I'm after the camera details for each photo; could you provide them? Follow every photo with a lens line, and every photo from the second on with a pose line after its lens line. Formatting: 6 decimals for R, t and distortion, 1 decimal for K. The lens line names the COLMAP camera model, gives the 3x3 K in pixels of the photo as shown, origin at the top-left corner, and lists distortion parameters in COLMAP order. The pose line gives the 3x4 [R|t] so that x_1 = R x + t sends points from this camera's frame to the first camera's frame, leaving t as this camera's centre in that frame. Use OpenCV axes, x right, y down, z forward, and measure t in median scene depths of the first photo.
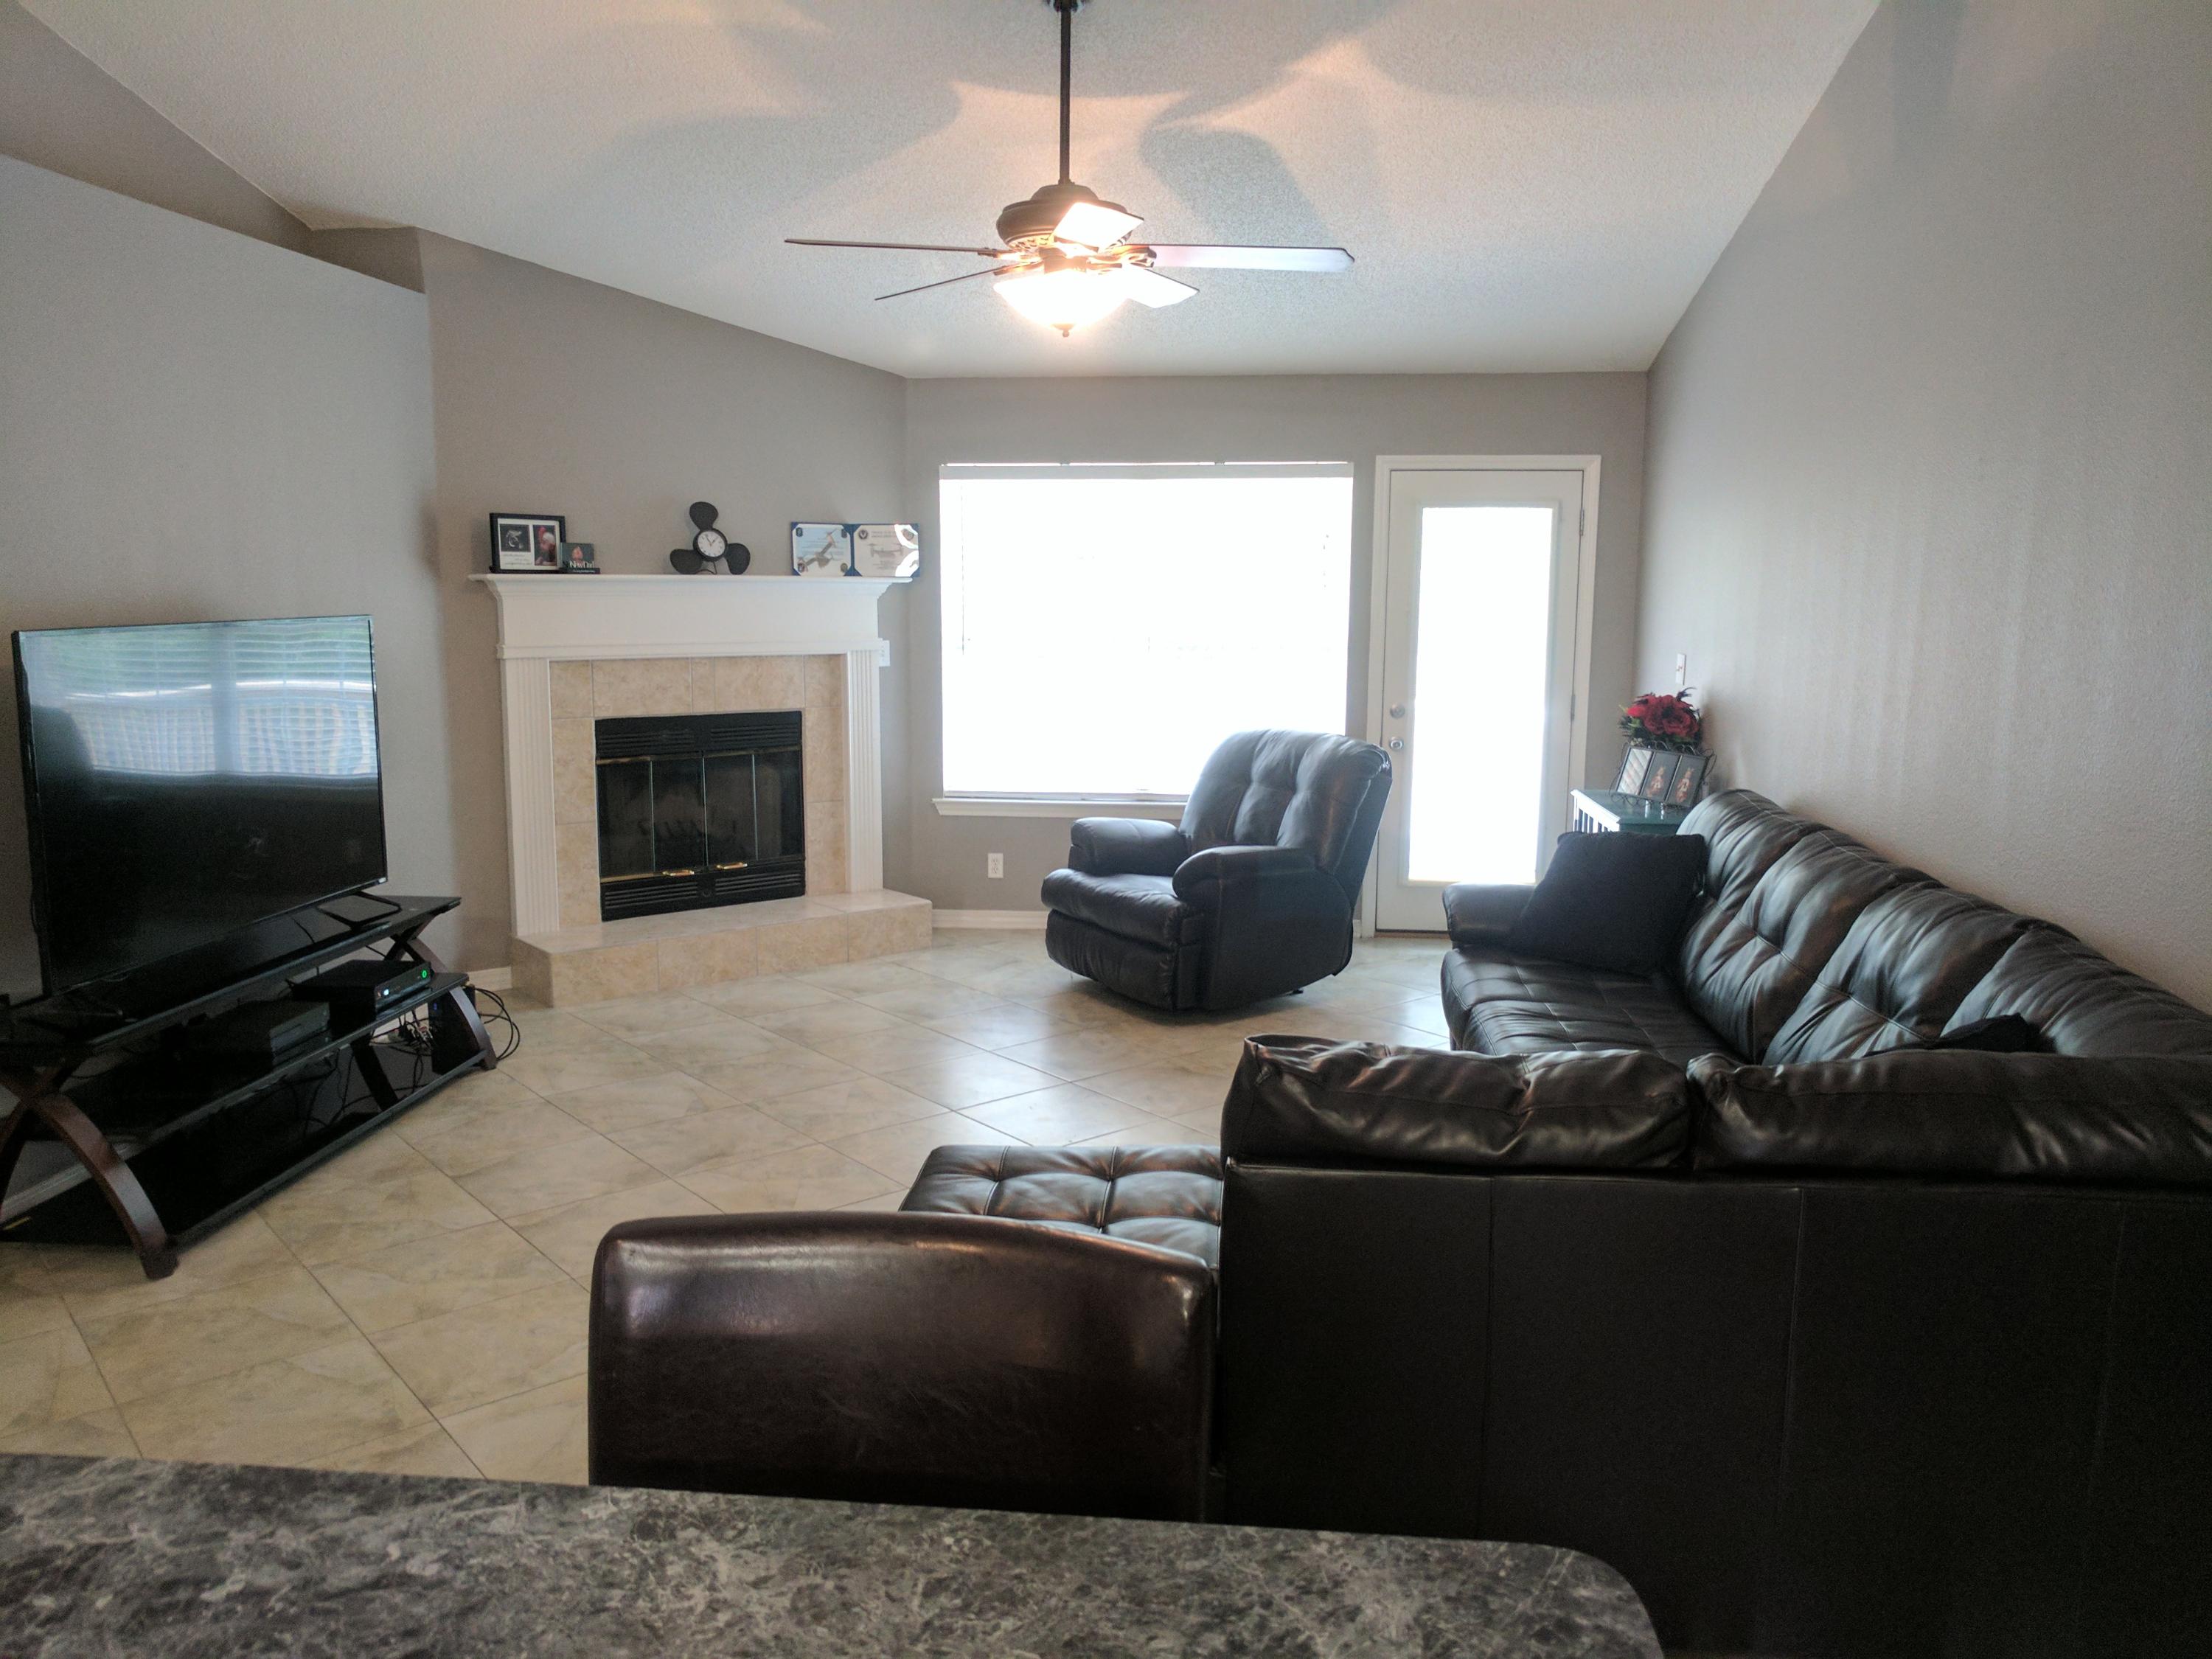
lens RADIAL K [[1686.9, 0, 1106.0], [0, 1686.9, 829.5], [0, 0, 1]] dist [0.006856, -0.001370]
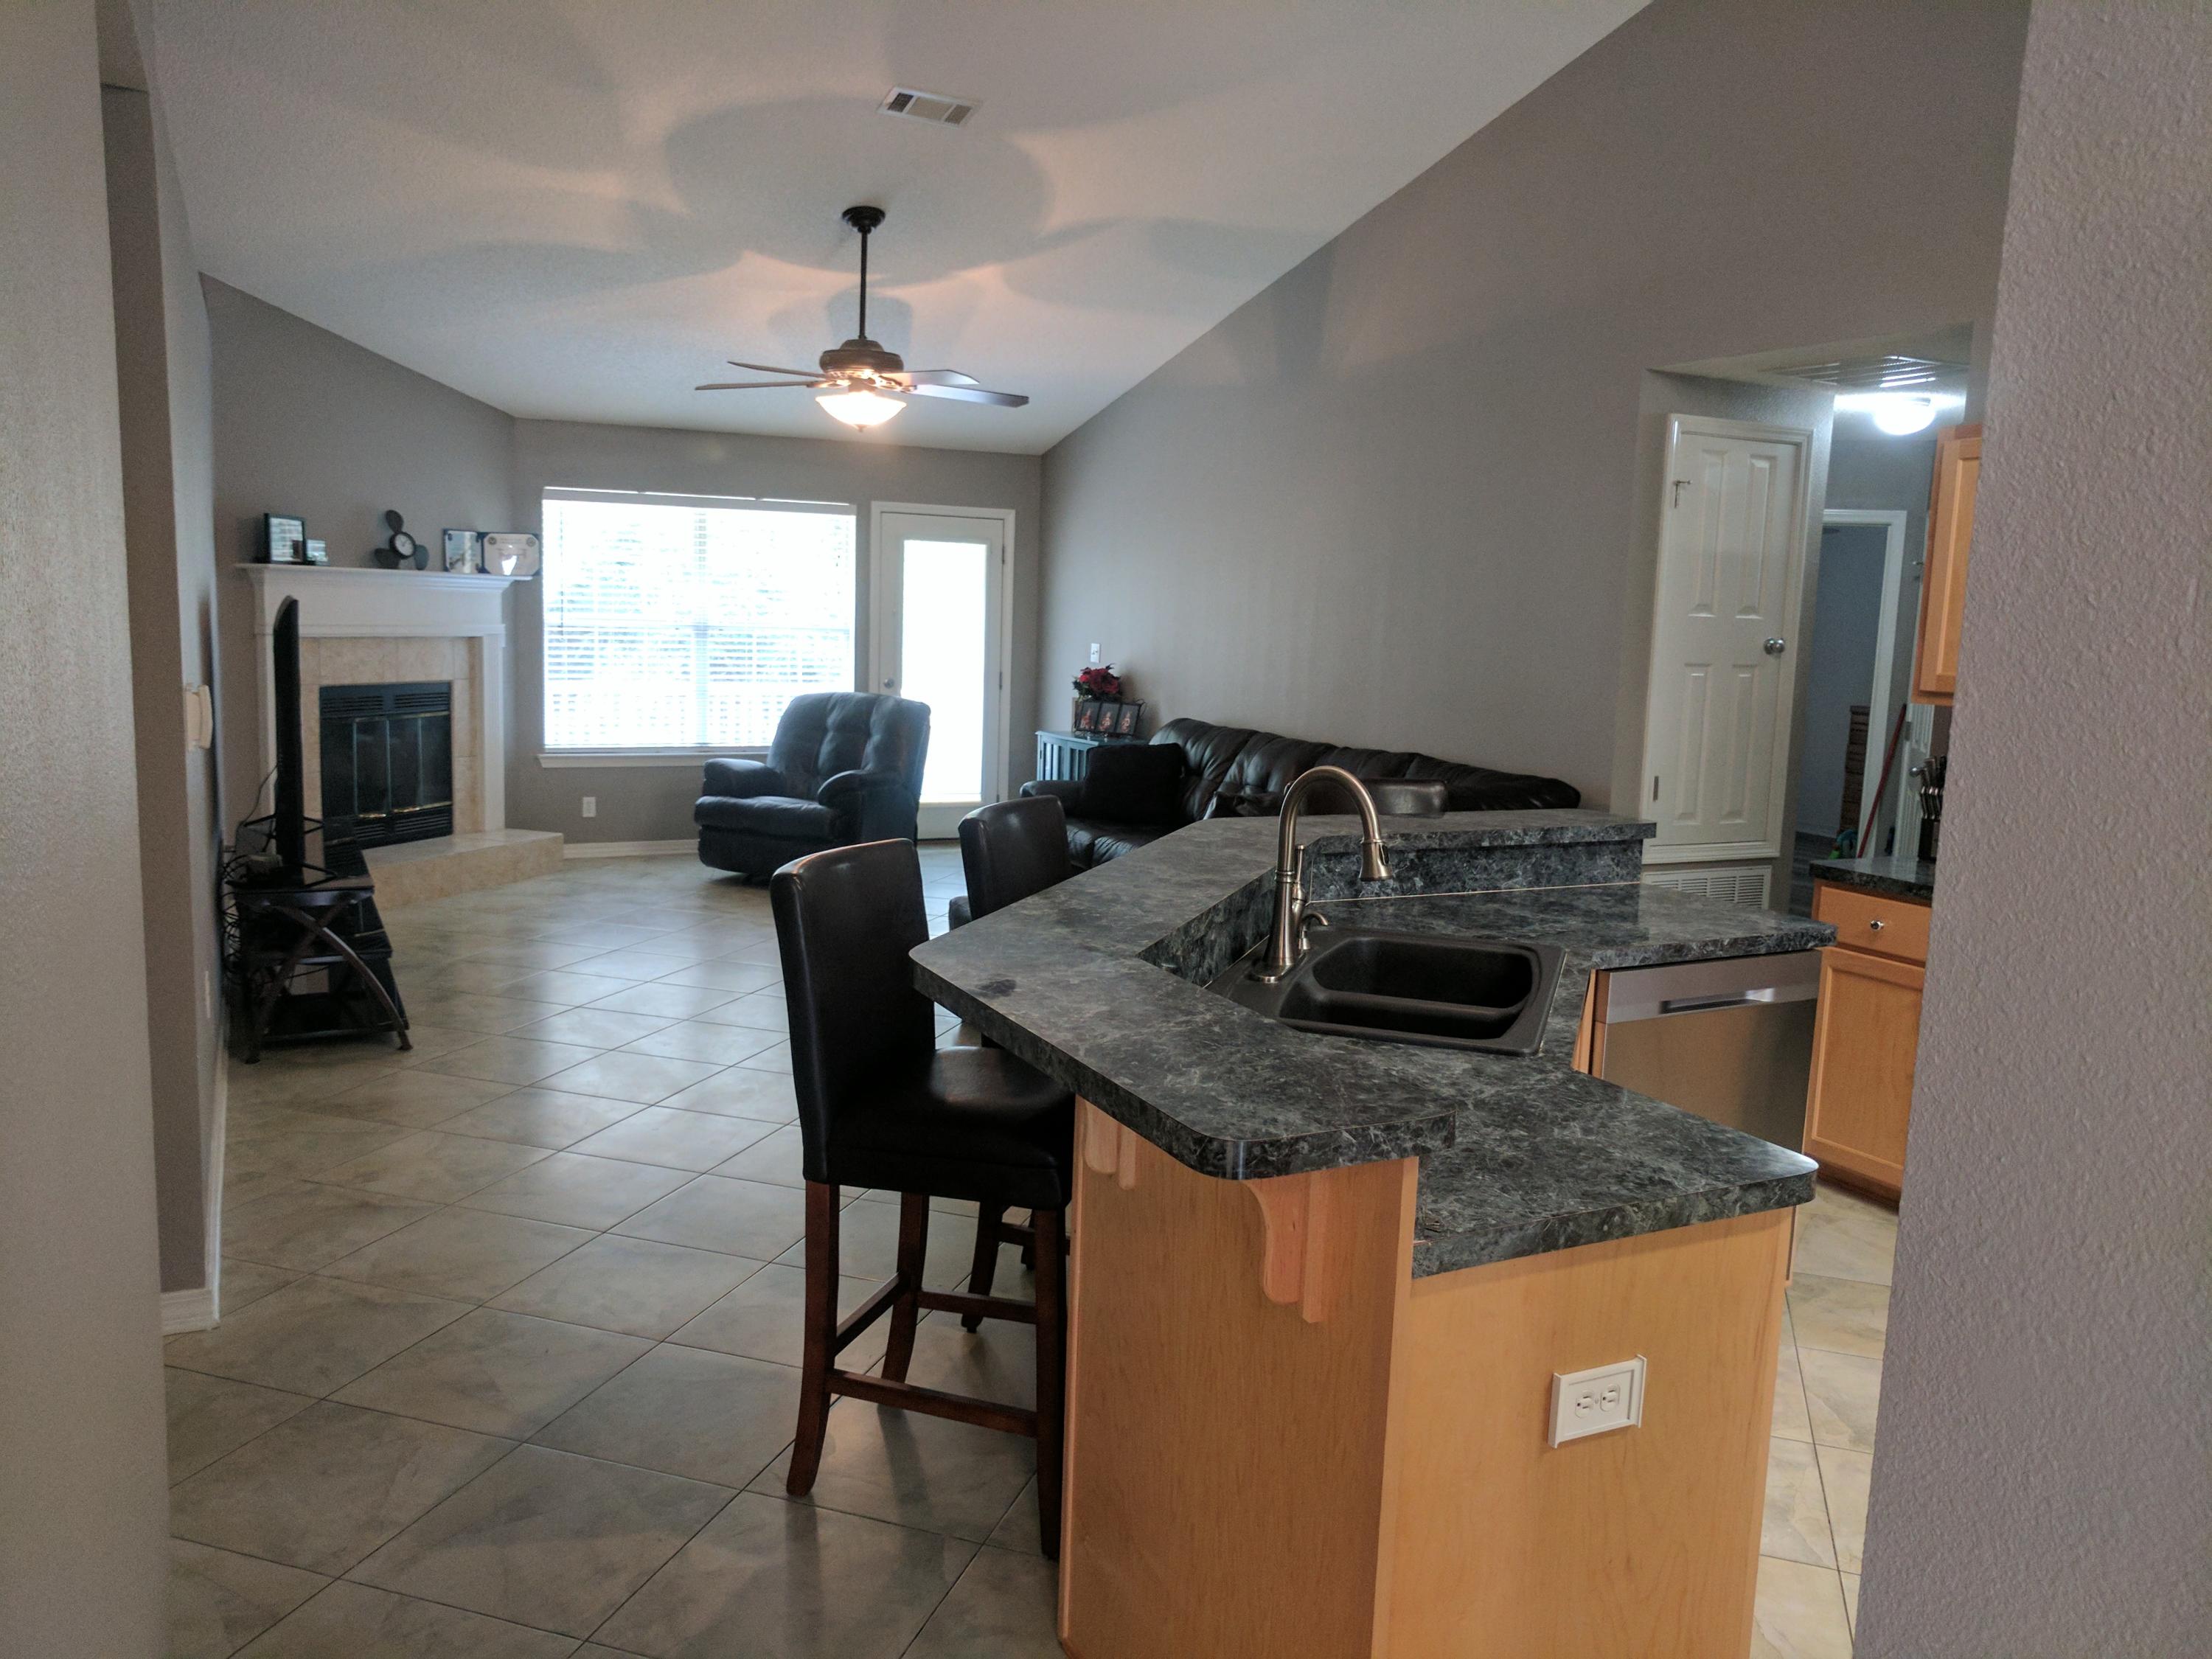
lens RADIAL K [[1682.5, 0, 1106.0], [0, 1682.5, 829.5], [0, 0, 1]] dist [0.011831, 0.008333]
pose [[0.844409, -0.047618, 0.533578, -0.444394], [0.050228, 0.998691, 0.009639, 0.049344], [-0.533339, 0.018661, 0.845696, -0.292838]]
